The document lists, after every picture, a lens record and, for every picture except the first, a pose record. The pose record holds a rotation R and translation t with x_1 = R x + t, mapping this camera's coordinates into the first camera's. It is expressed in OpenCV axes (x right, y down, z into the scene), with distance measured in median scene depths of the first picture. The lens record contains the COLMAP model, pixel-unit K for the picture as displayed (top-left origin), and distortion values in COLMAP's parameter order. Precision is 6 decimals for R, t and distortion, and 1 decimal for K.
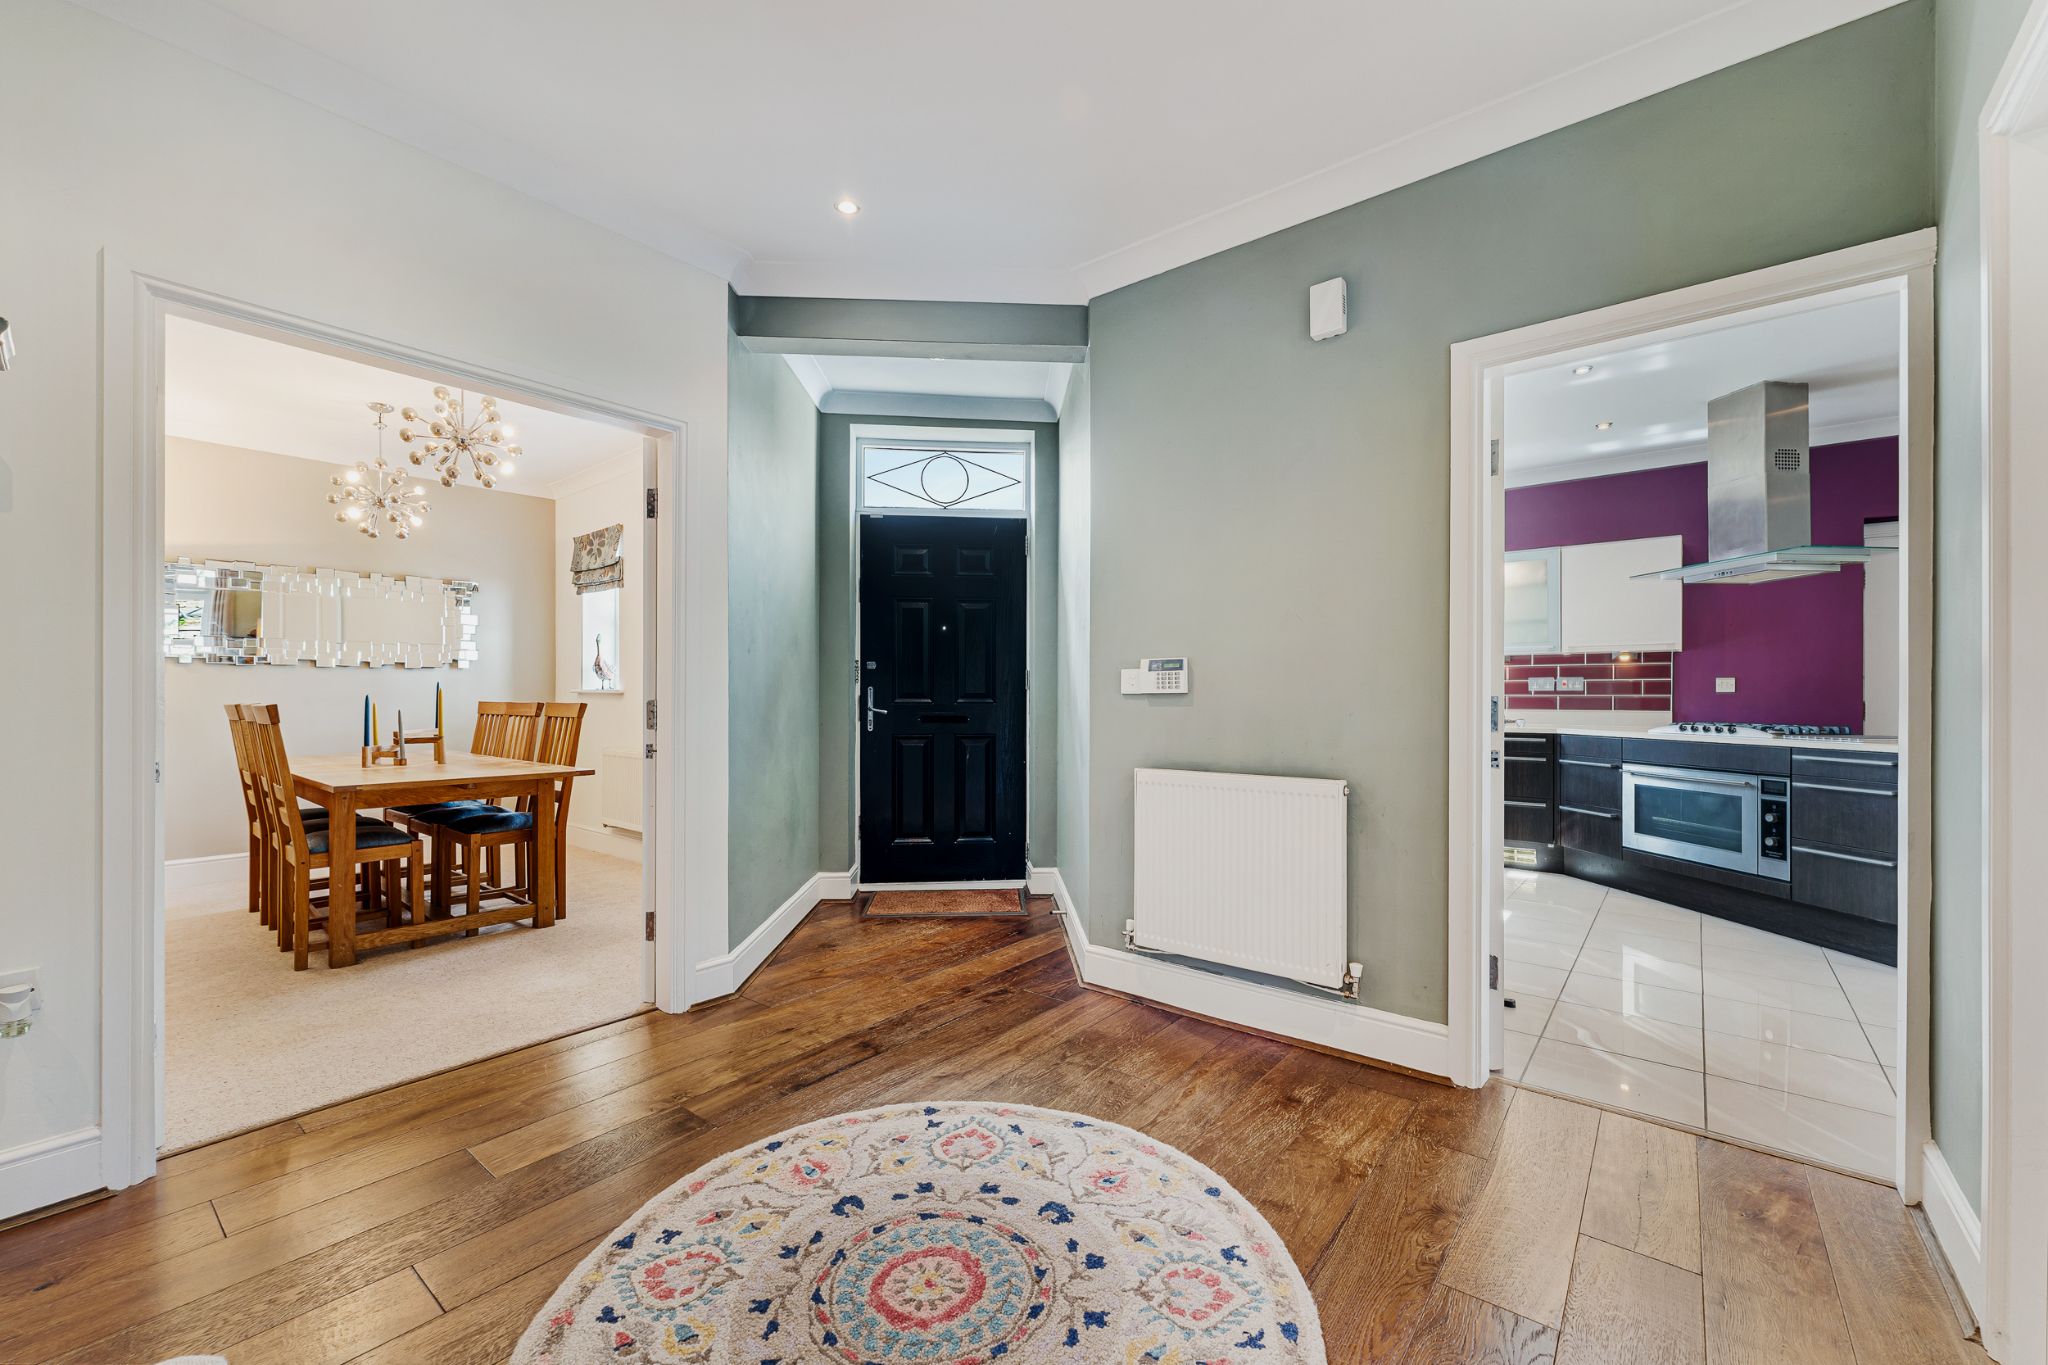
lens RADIAL K [[823.0, 0, 1030.9], [0, 823.0, 707.5], [0, 0, 1]] dist [0.003772, 0.000640]
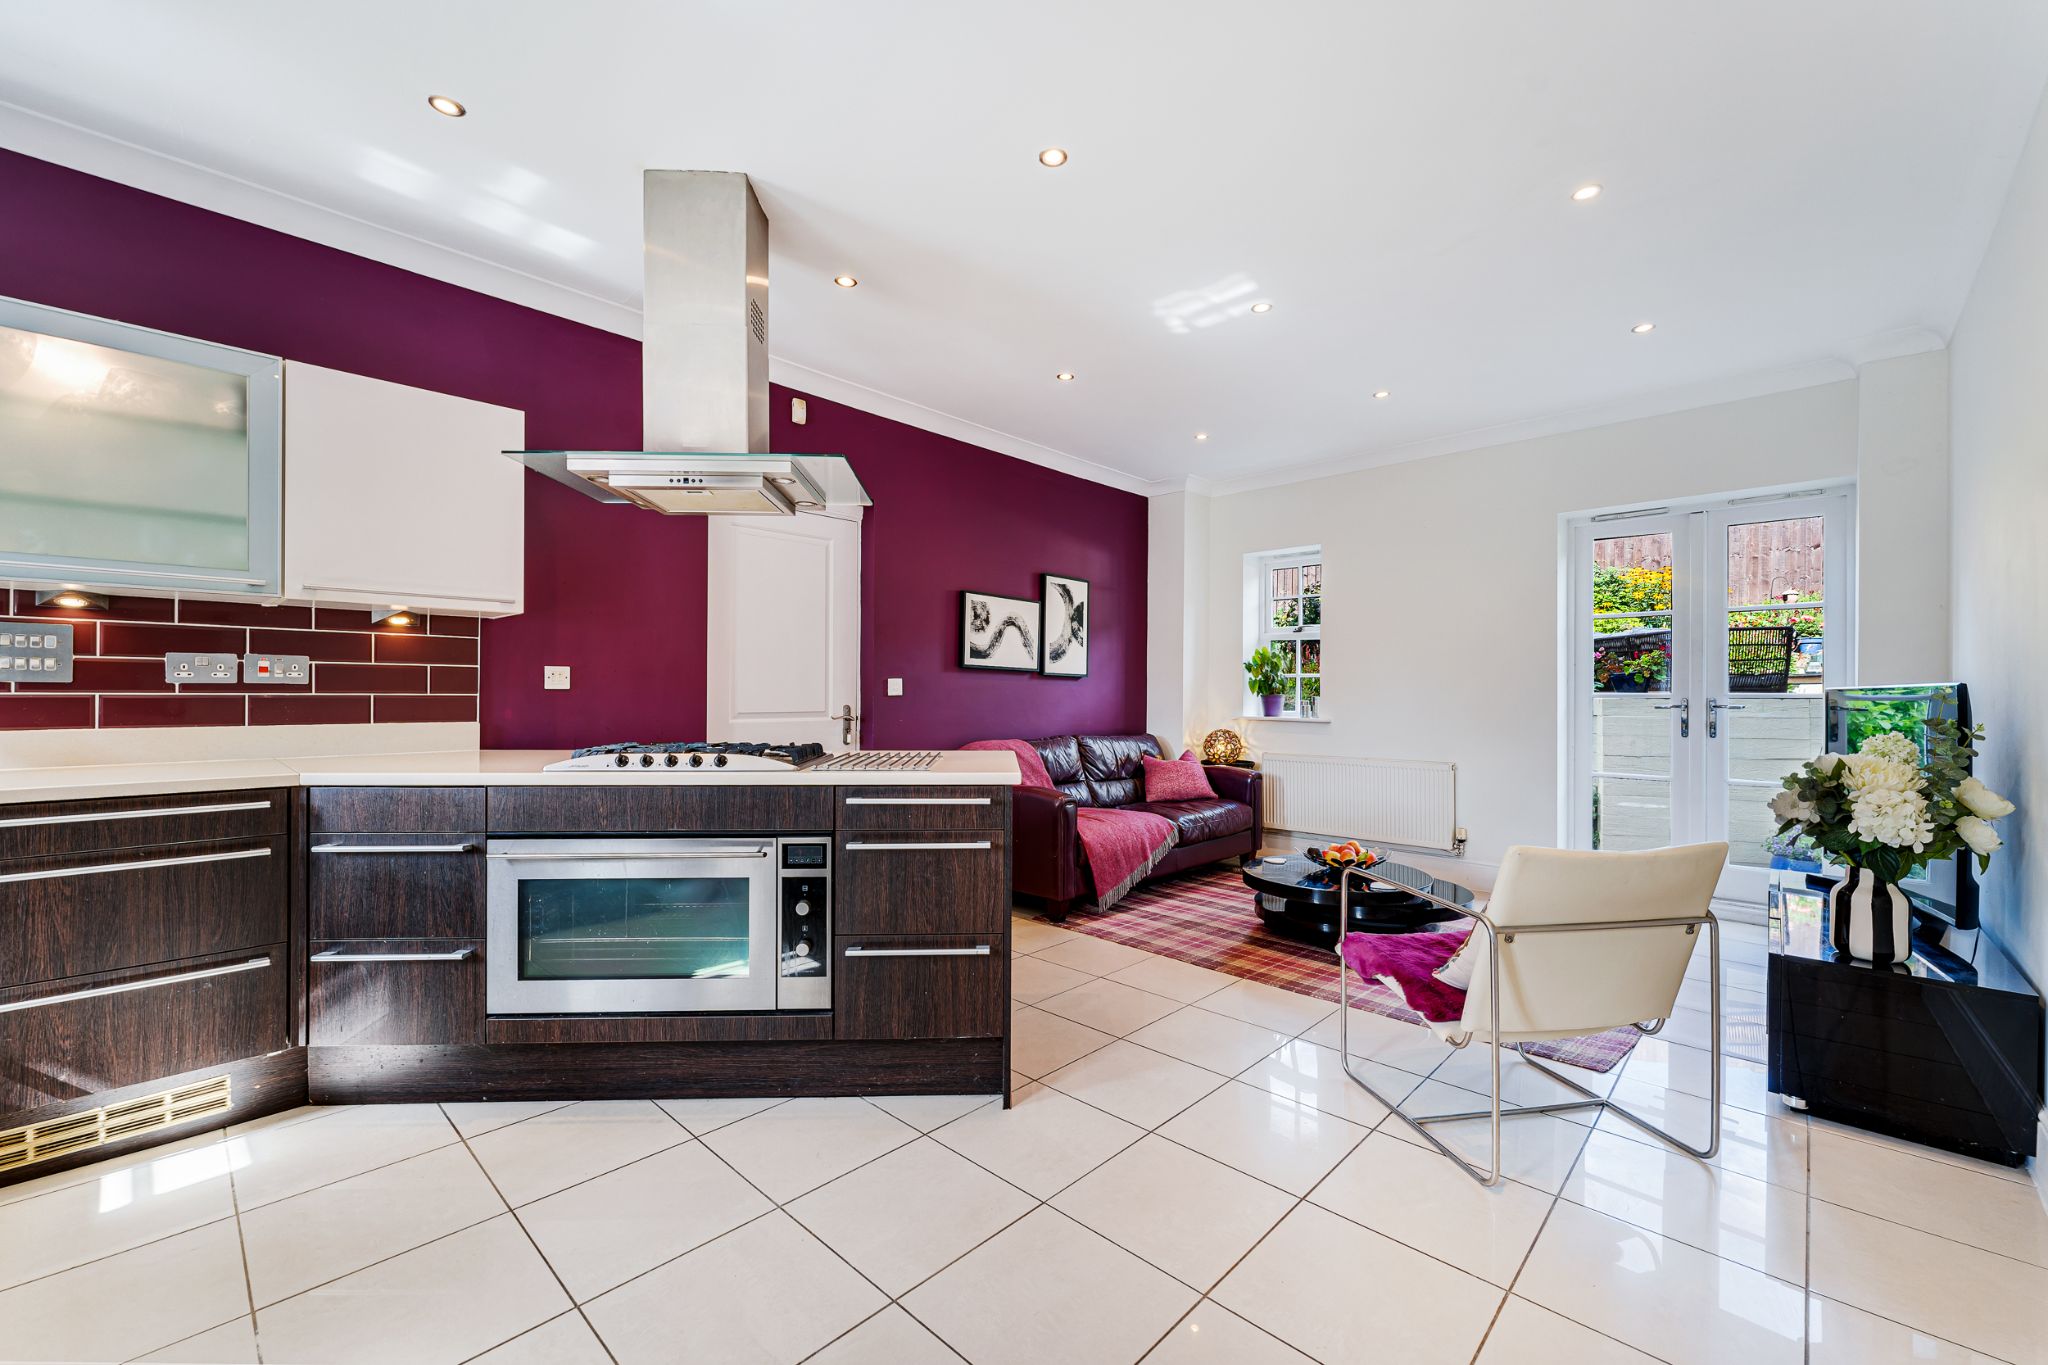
lens RADIAL K [[823.0, 0, 1027.9], [0, 823.0, 694.0], [0, 0, 1]] dist [0.003772, 0.000640]
pose [[0.083493, -0.004737, 0.996497, 0.235746], [0.007891, 0.999960, 0.004093, -0.013538], [-0.996477, 0.007522, 0.083527, 0.565840]]
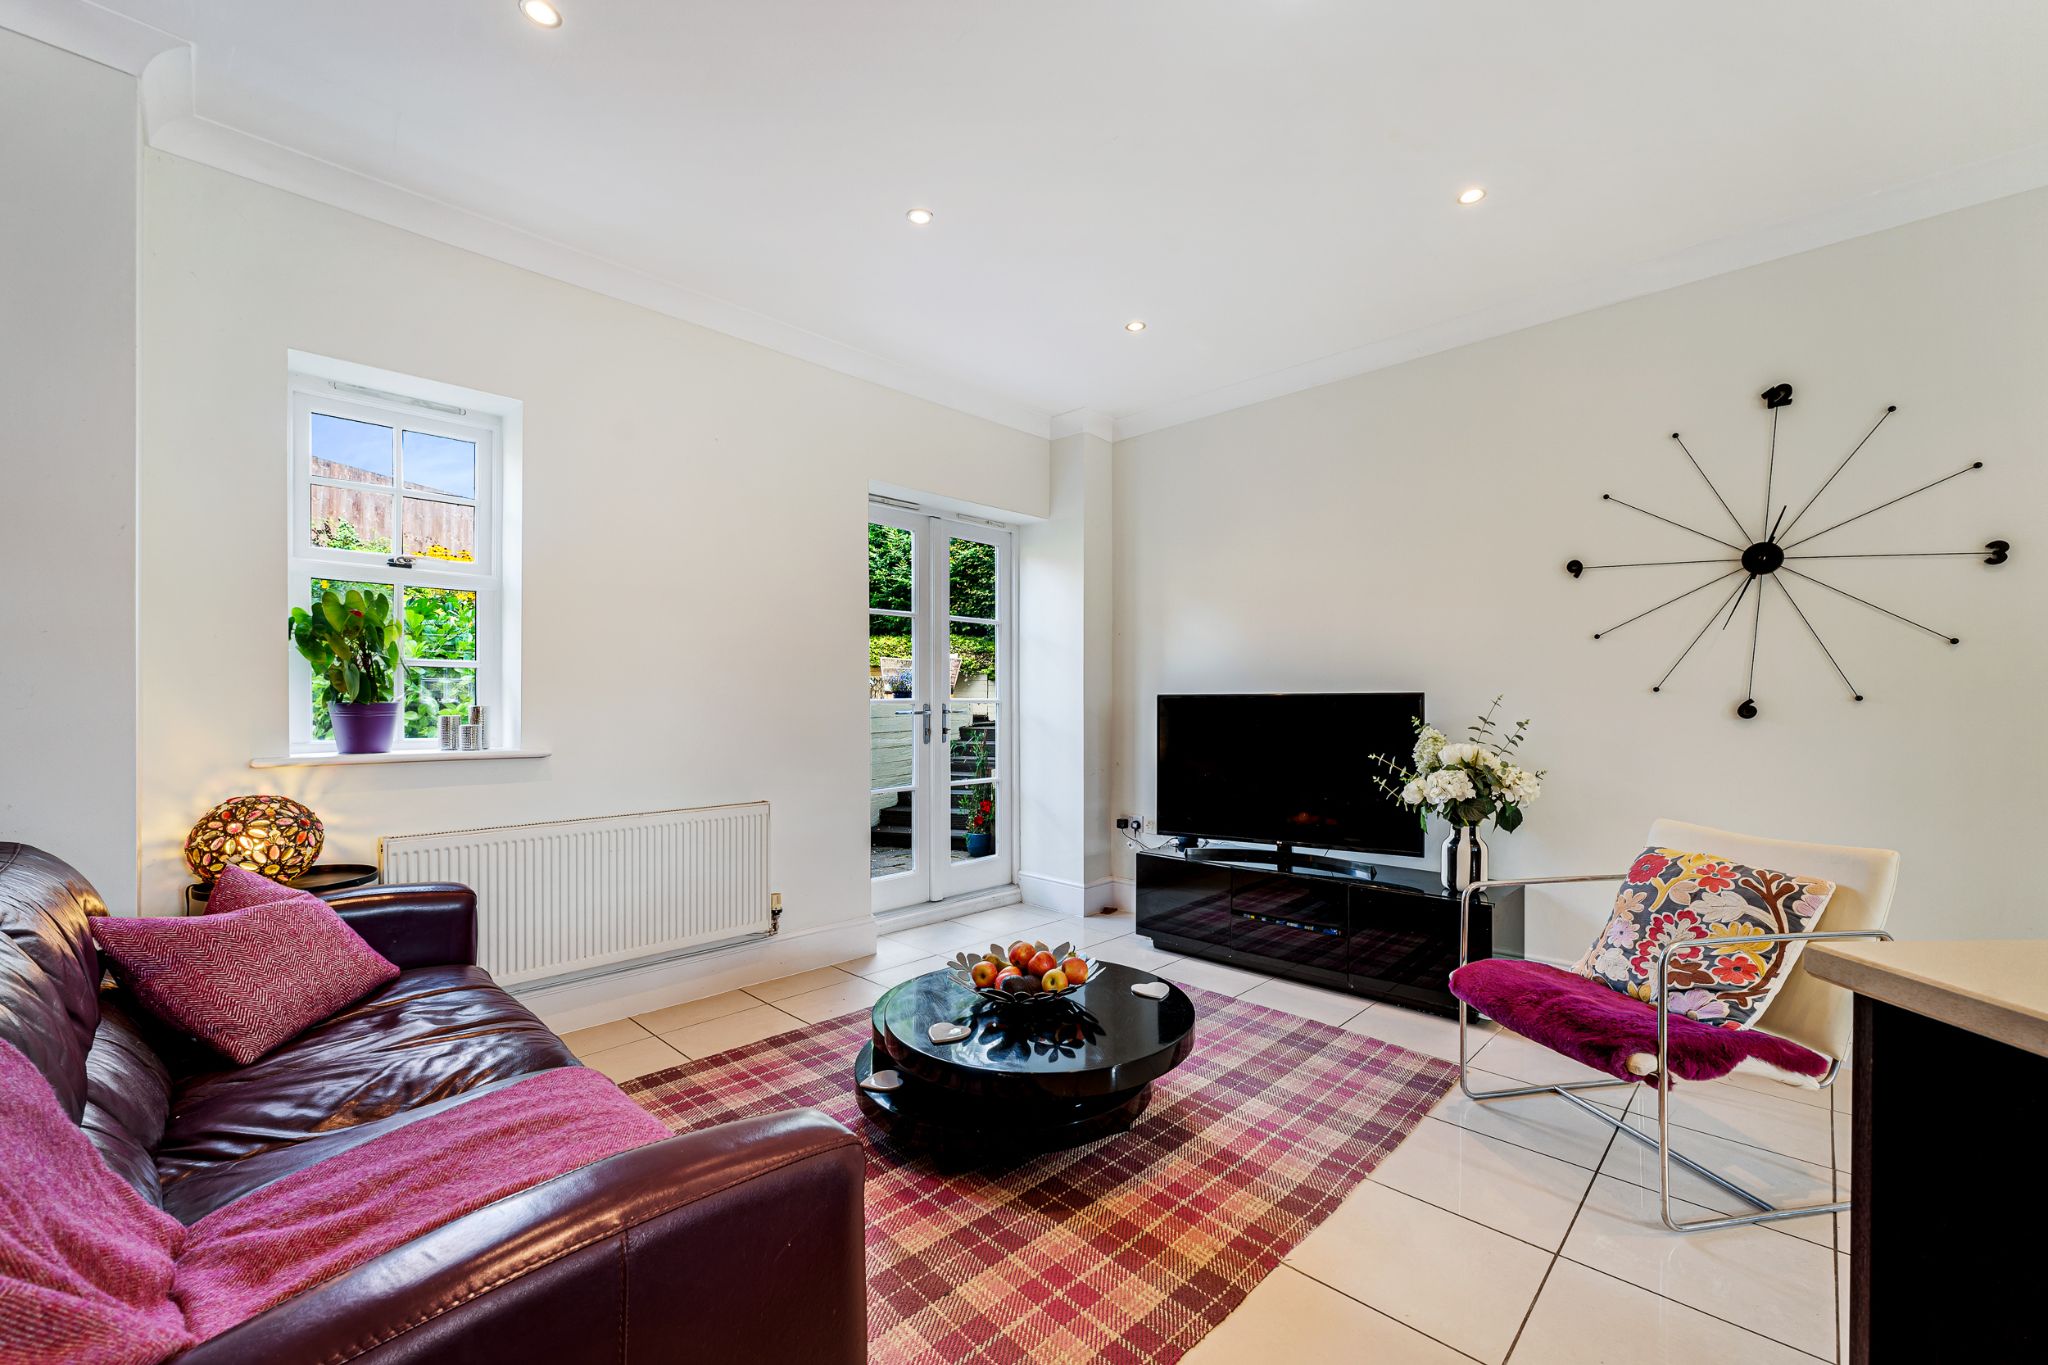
lens RADIAL K [[823.0, 0, 1032.2], [0, 823.0, 704.9], [0, 0, 1]] dist [0.003772, 0.000640]
pose [[-0.996524, -0.005170, 0.083145, 0.934716], [-0.003650, 0.999824, 0.018422, -0.014645], [-0.083226, 0.018054, -0.996367, 0.776211]]
